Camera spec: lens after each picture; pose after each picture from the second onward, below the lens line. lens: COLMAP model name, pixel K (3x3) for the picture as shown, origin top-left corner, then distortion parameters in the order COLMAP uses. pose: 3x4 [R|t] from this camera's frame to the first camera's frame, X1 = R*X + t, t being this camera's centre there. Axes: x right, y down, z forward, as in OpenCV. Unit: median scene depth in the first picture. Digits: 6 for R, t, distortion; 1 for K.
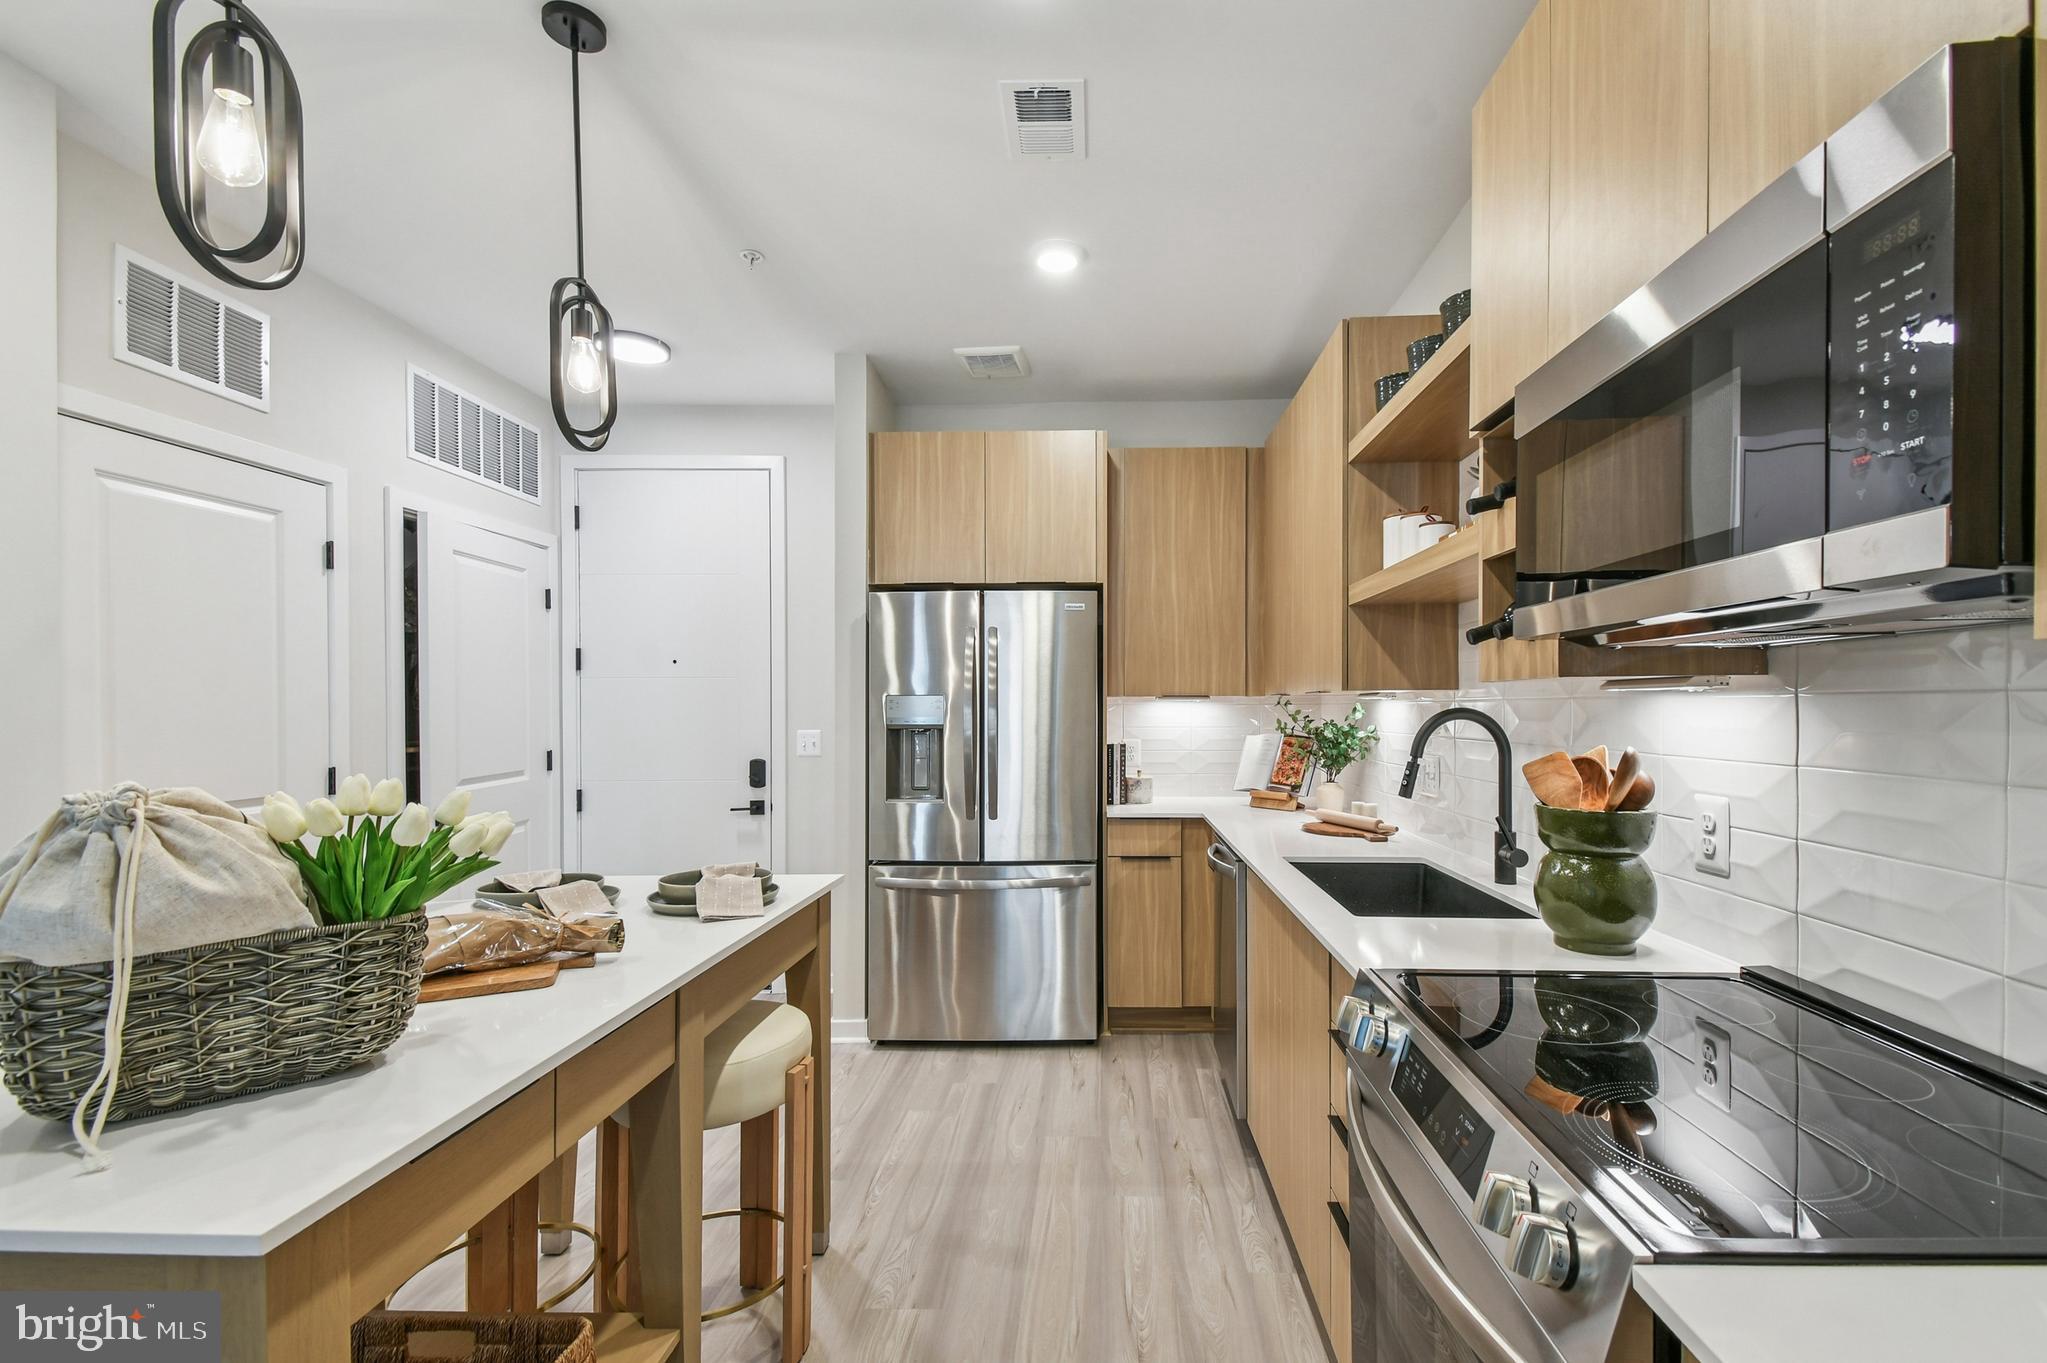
lens RADIAL K [[888.3, 0, 1134.4], [0, 888.3, 693.2], [0, 0, 1]] dist [0.001084, 0.000031]
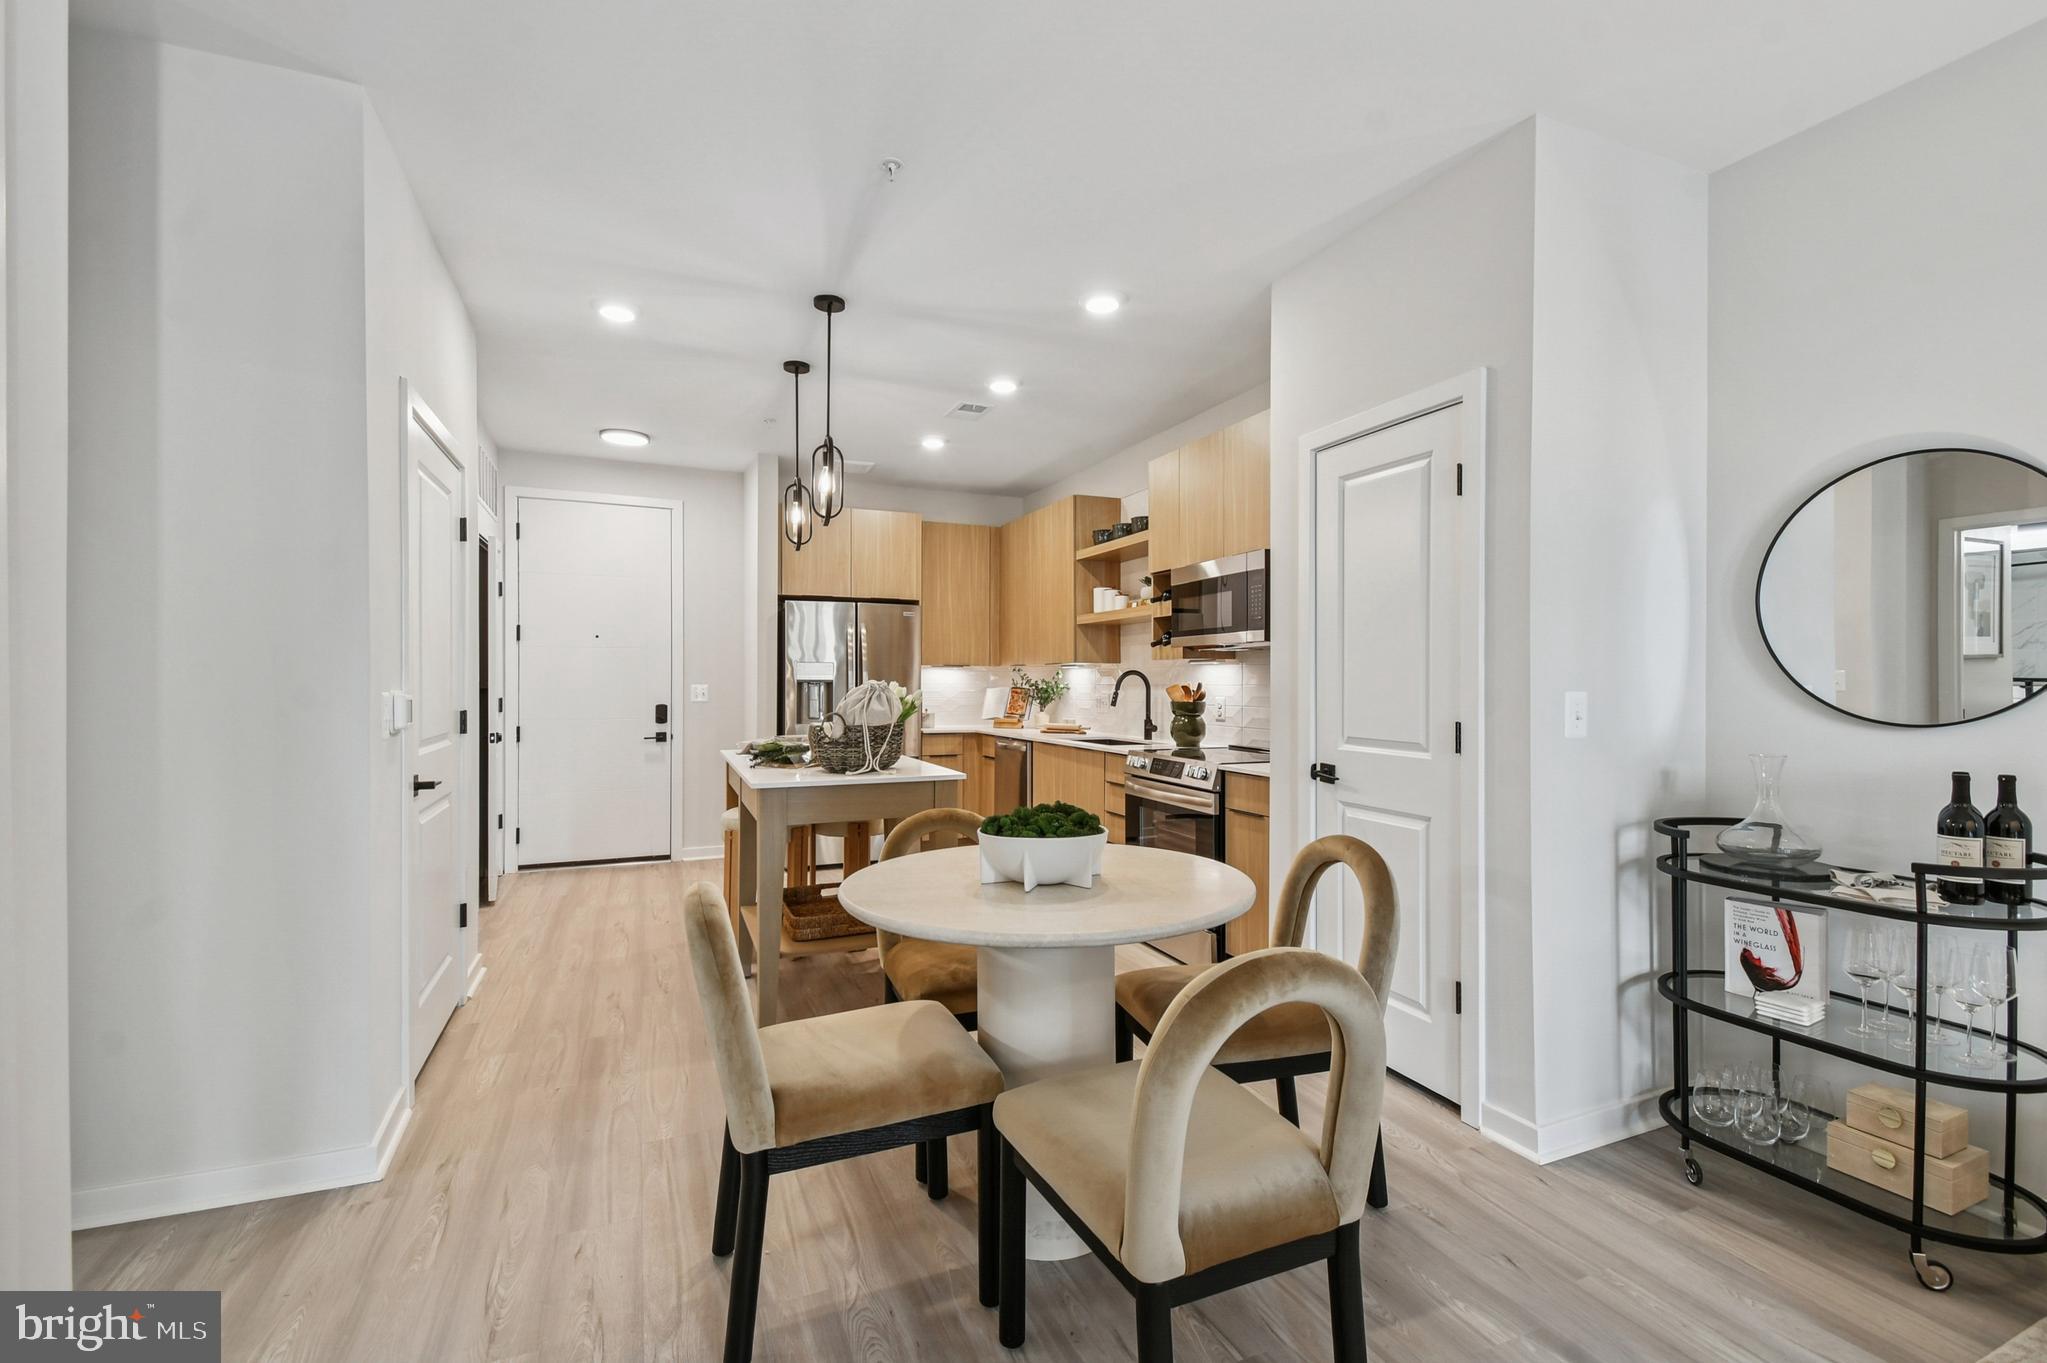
lens RADIAL K [[864.4, 0, 1024.6], [0, 864.4, 667.8], [0, 0, 1]] dist [0.041361, -0.026098]
pose [[0.927393, 0.015740, 0.373758, -0.669044], [-0.014864, 0.999876, -0.005225, 0.020409], [-0.373794, -0.000710, 0.927511, -0.929778]]
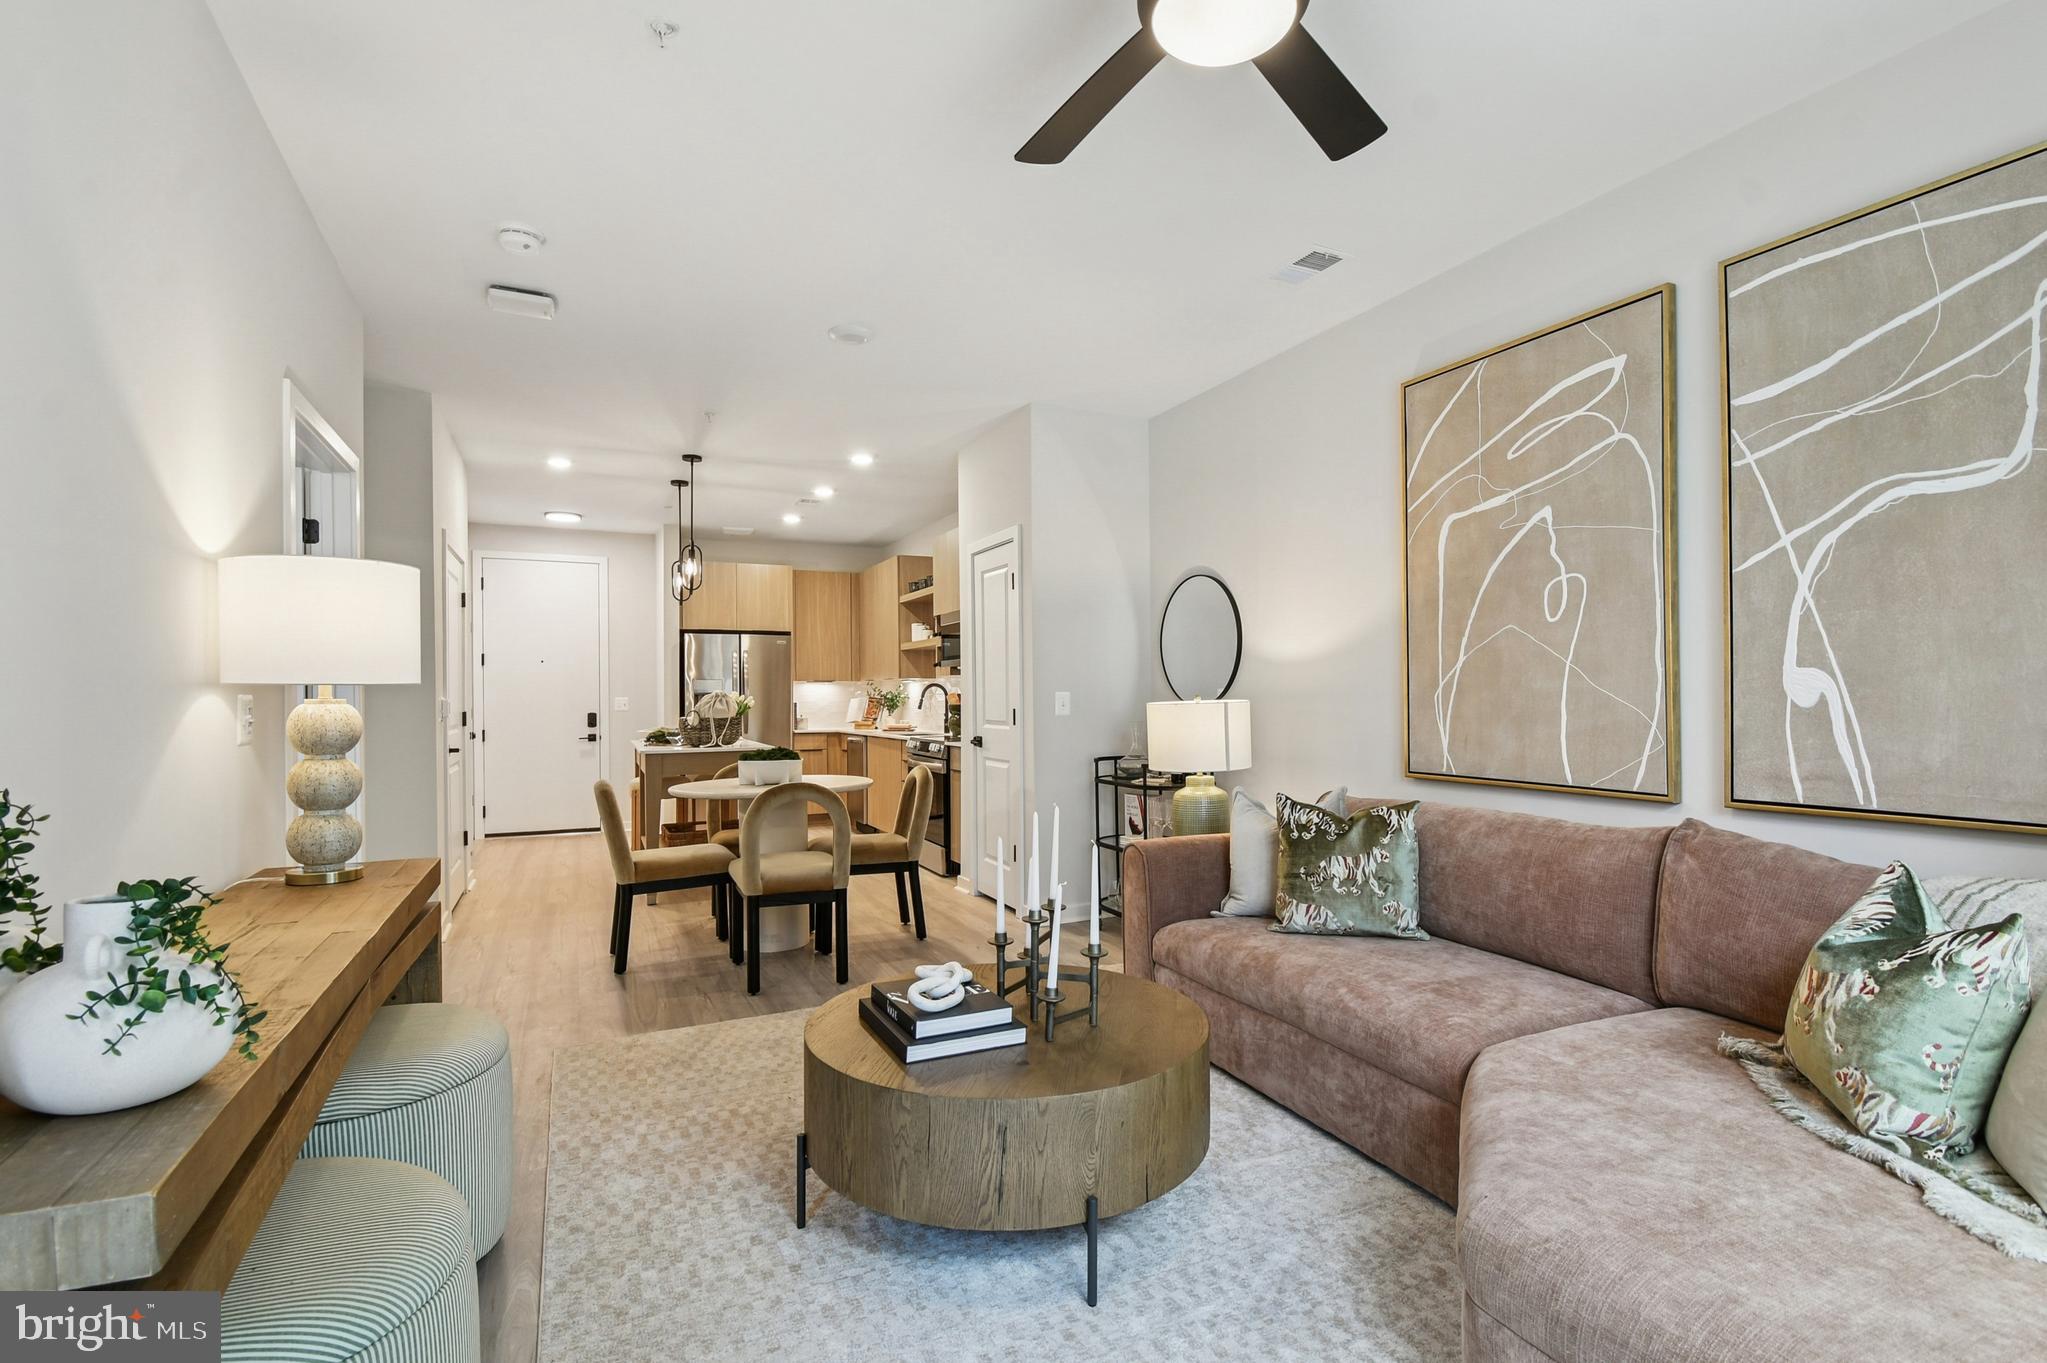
lens RADIAL K [[896.0, 0, 1023.5], [0, 896.0, 681.5], [0, 0, 1]] dist [0.001391, 0.000033]
pose [[0.909227, 0.008199, 0.416219, -0.631946], [-0.006223, 0.999962, -0.006105, 0.021984], [-0.416253, 0.002960, 0.909244, -1.889596]]
